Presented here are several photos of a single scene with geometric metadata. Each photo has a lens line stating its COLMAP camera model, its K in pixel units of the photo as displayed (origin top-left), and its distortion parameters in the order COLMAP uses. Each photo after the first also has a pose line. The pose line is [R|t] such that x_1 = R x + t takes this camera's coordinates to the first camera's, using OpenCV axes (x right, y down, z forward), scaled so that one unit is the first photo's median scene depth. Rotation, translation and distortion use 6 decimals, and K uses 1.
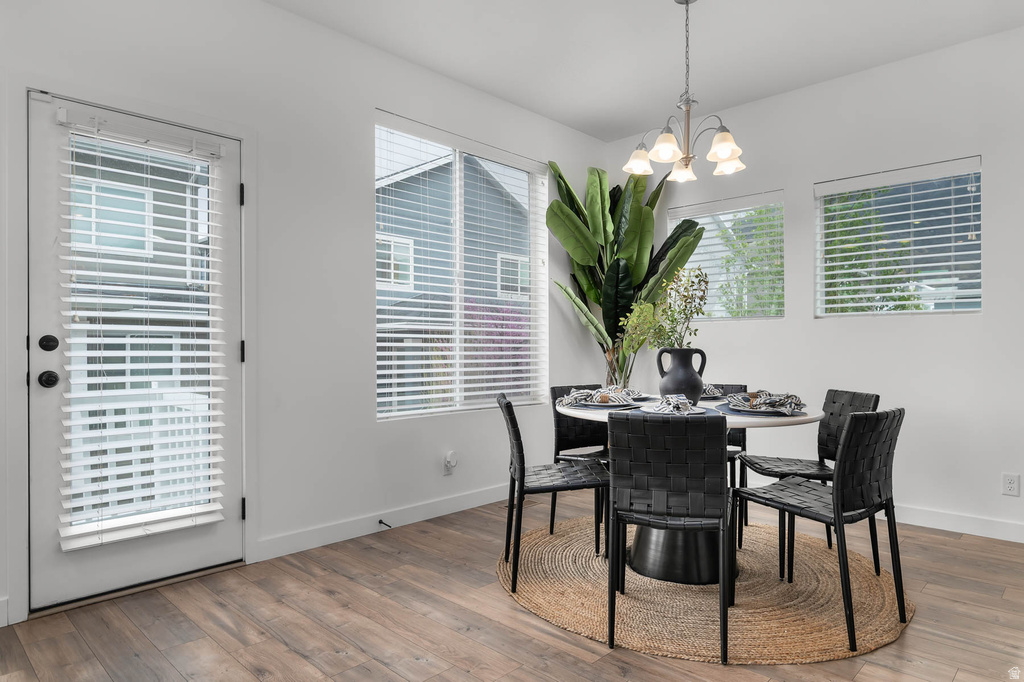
lens RADIAL K [[607.5, 0, 517.8], [0, 607.5, 352.7], [0, 0, 1]] dist [0.000727, 0.000188]
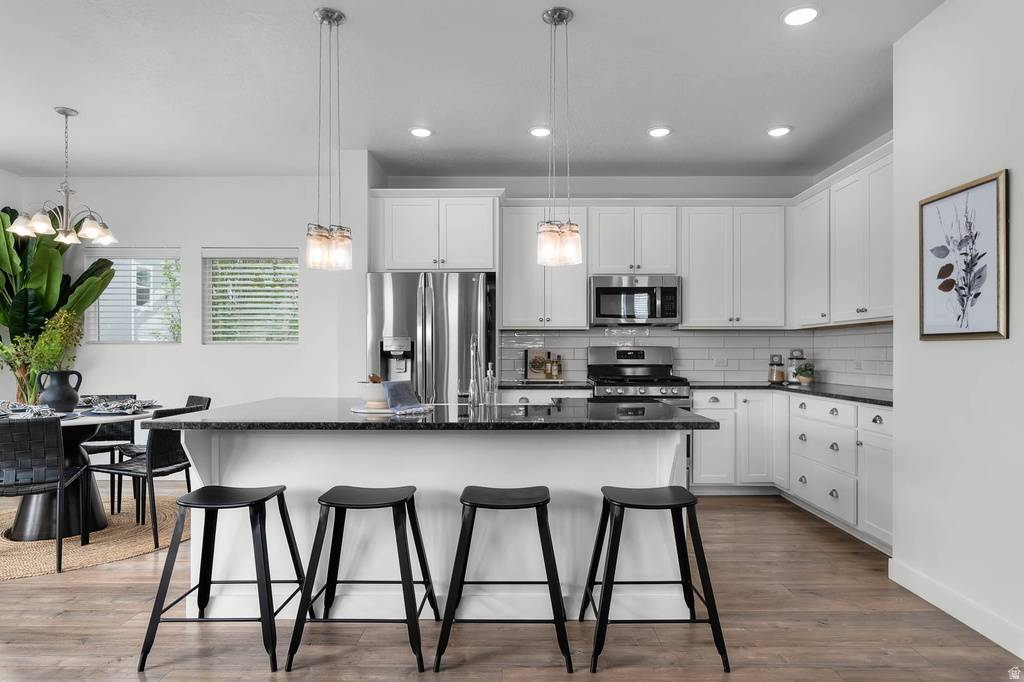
lens RADIAL K [[607.5, 0, 517.8], [0, 607.5, 352.7], [0, 0, 1]] dist [0.000727, 0.000188]
pose [[0.730893, 0.001459, 0.682490, 0.089916], [0.004166, 0.999970, -0.006599, -0.034032], [-0.682479, 0.007666, 0.730865, -0.688226]]
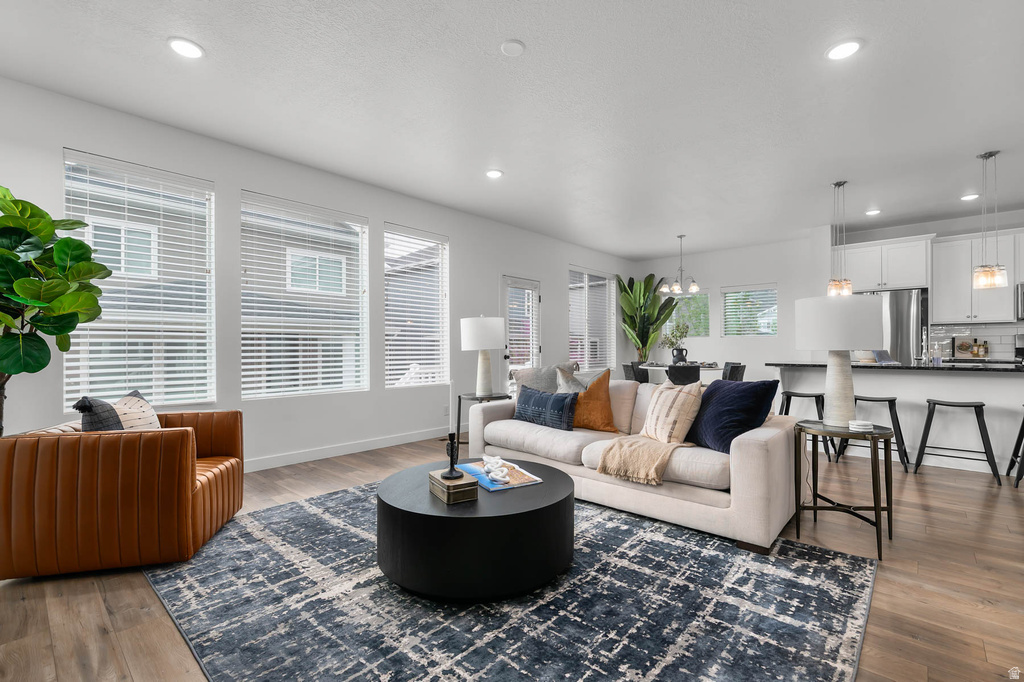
lens RADIAL K [[460.7, 0, 512.2], [0, 460.7, 347.6], [0, 0, 1]] dist [-0.001259, -0.000070]
pose [[0.999559, 0.001176, 0.029661, -0.665638], [-0.000828, 0.999931, -0.011752, 0.016477], [-0.029673, 0.011722, 0.999491, -1.353530]]
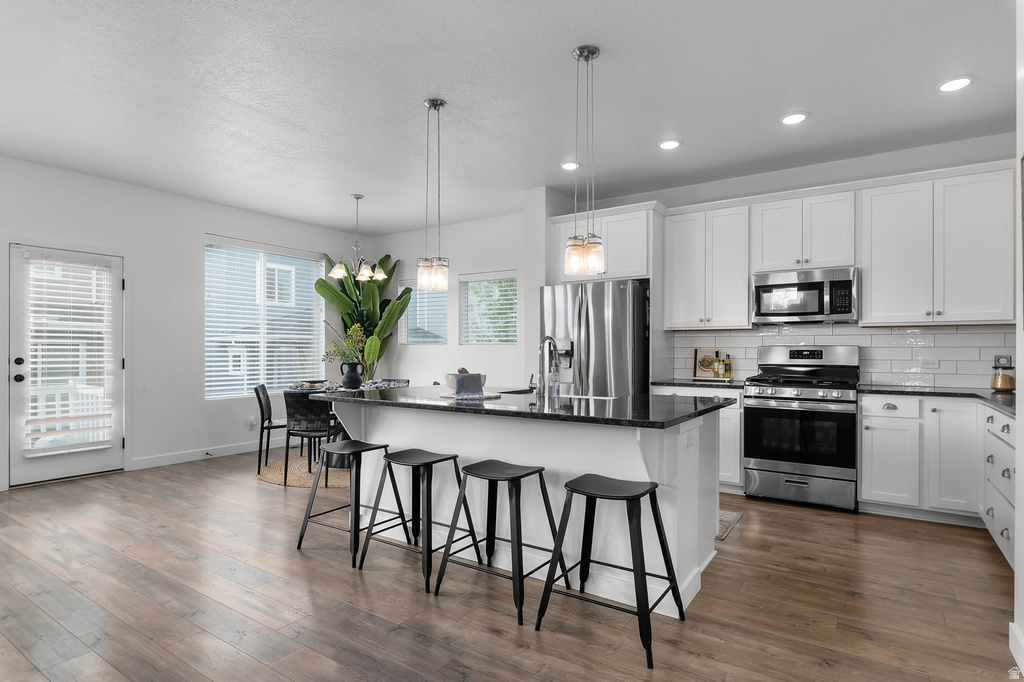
lens RADIAL K [[538.6, 0, 518.8], [0, 538.6, 352.1], [0, 0, 1]] dist [0.003161, 0.000025]
pose [[0.985521, 0.003434, 0.169518, 0.522955], [-0.002691, 0.999986, -0.004610, -0.035872], [-0.169531, 0.004087, 0.985516, -0.958394]]
